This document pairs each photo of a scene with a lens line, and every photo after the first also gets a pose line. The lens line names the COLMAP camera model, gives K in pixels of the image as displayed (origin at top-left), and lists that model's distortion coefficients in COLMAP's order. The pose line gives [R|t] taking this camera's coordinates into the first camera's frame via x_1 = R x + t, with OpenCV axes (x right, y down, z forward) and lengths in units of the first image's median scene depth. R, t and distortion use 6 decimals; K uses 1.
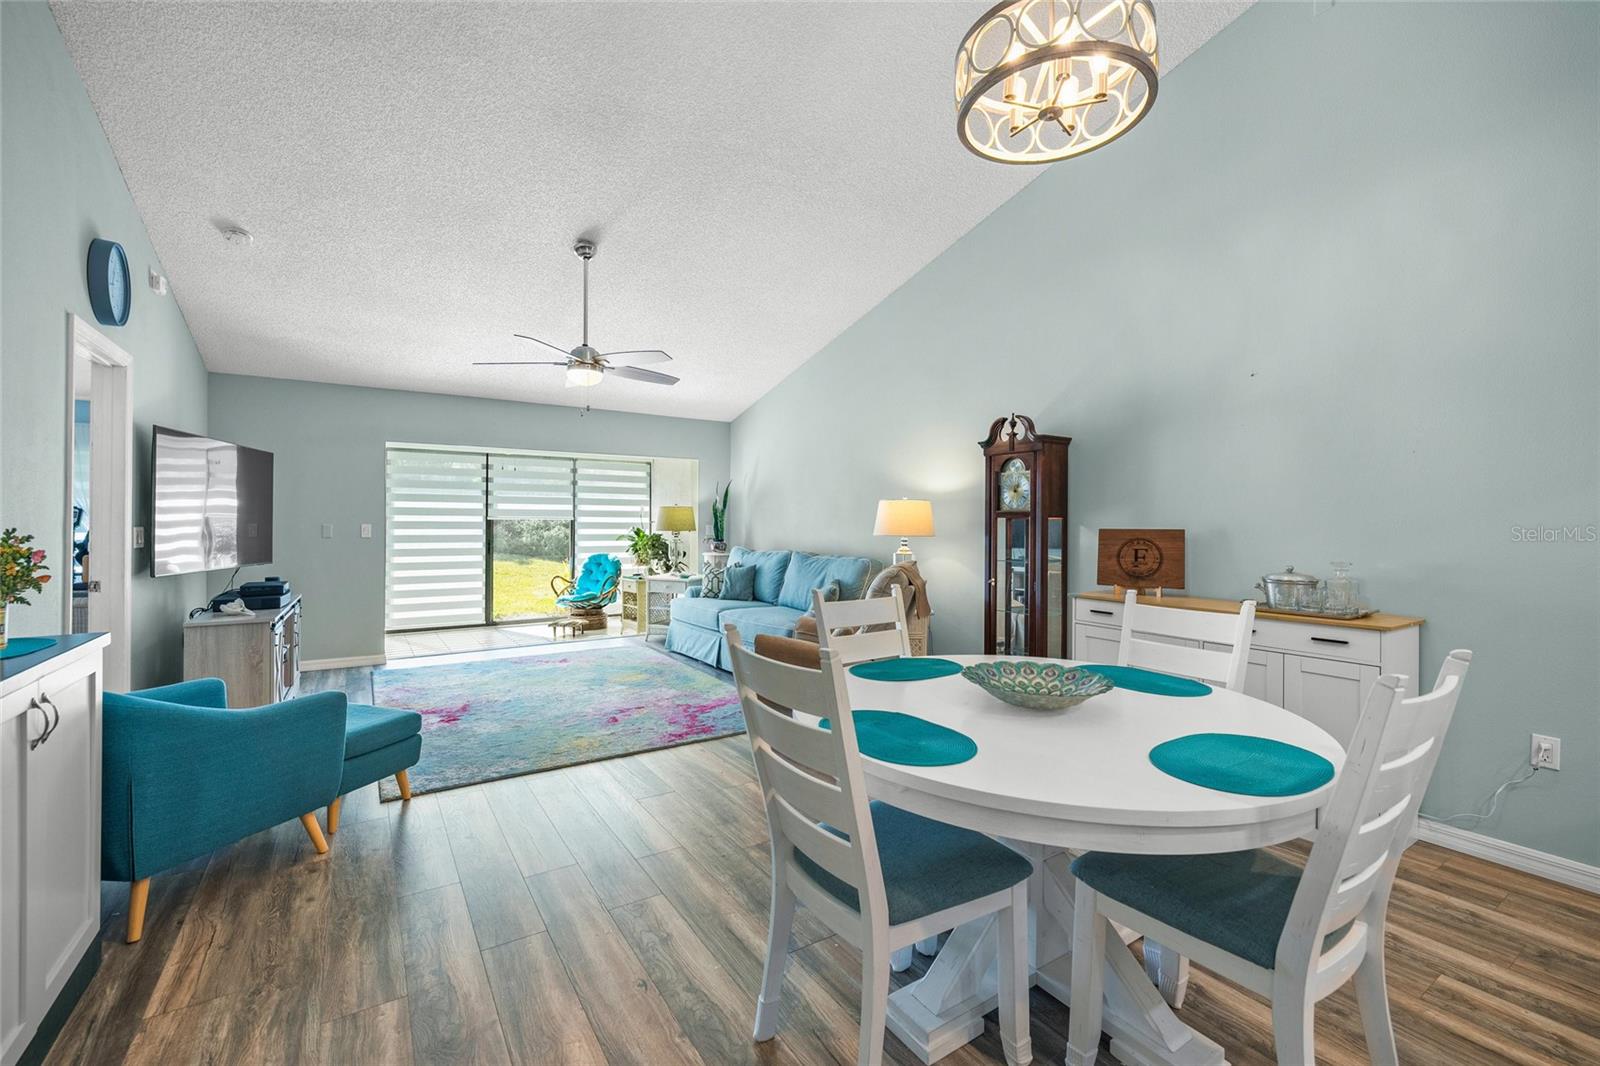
lens RADIAL K [[658.8, 0, 793.0], [0, 658.8, 527.4], [0, 0, 1]] dist [-0.001417, -0.000128]
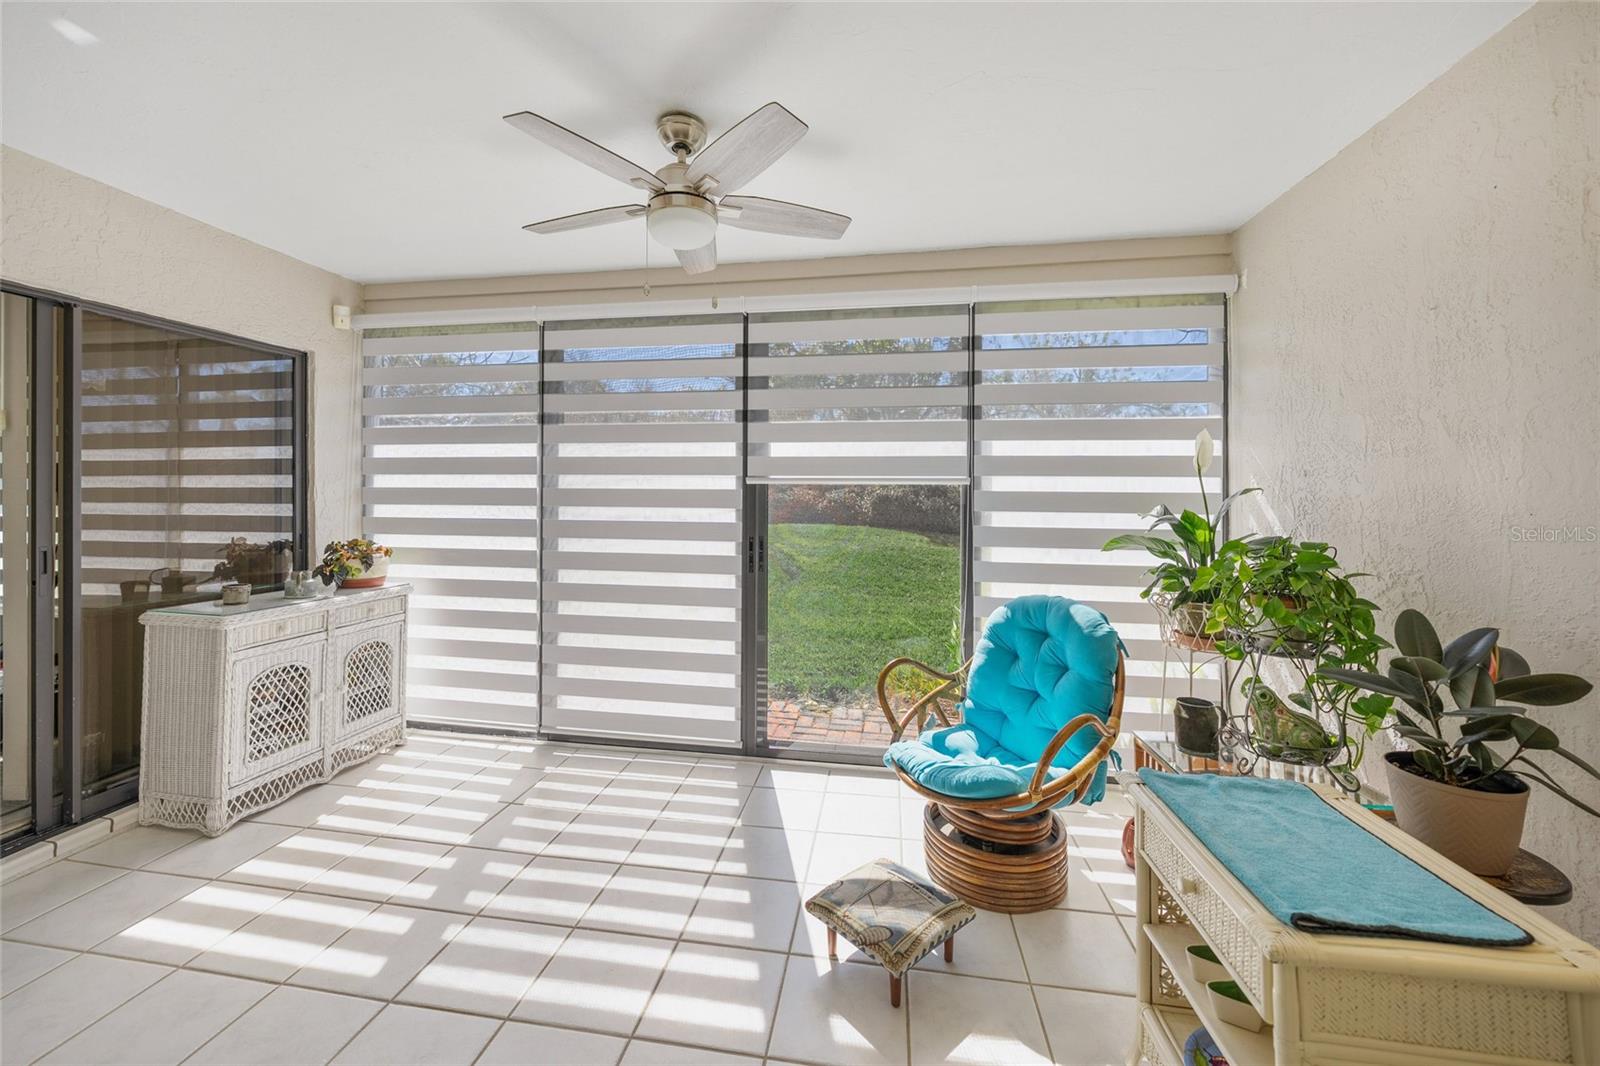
lens RADIAL K [[604.6, 0, 788.6], [0, 604.6, 484.7], [0, 0, 1]] dist [0.000466, -0.000065]
pose [[0.736673, -0.002044, -0.676246, -0.239921], [-0.006626, 0.999926, -0.010242, -0.009485], [0.676216, 0.012026, 0.736605, 0.891687]]
